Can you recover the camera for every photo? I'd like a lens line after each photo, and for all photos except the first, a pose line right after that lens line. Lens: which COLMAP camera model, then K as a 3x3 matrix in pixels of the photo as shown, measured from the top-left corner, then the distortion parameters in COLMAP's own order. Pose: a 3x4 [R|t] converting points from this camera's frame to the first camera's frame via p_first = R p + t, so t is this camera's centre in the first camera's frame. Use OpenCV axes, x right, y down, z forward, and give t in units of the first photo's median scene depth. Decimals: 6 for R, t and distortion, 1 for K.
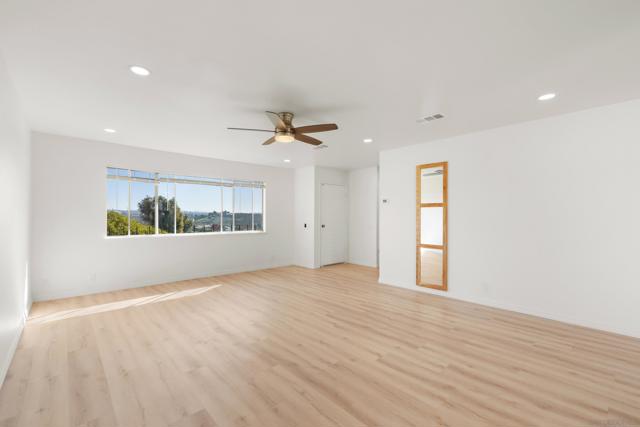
lens RADIAL K [[276.4, 0, 308.3], [0, 276.4, 216.1], [0, 0, 1]] dist [-0.000434, -0.000126]
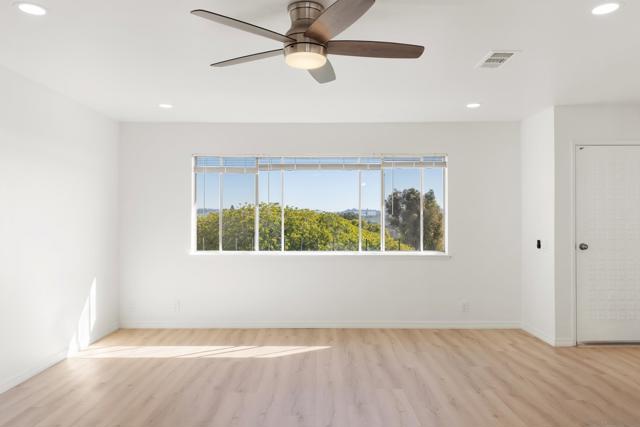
lens RADIAL K [[451.5, 0, 317.5], [0, 451.5, 213.3], [0, 0, 1]] dist [-0.004654, -0.000526]
pose [[0.747378, -0.009463, -0.664332, 0.311017], [0.003169, 0.999938, -0.010679, -0.013704], [0.664392, 0.005876, 0.747362, 0.338377]]
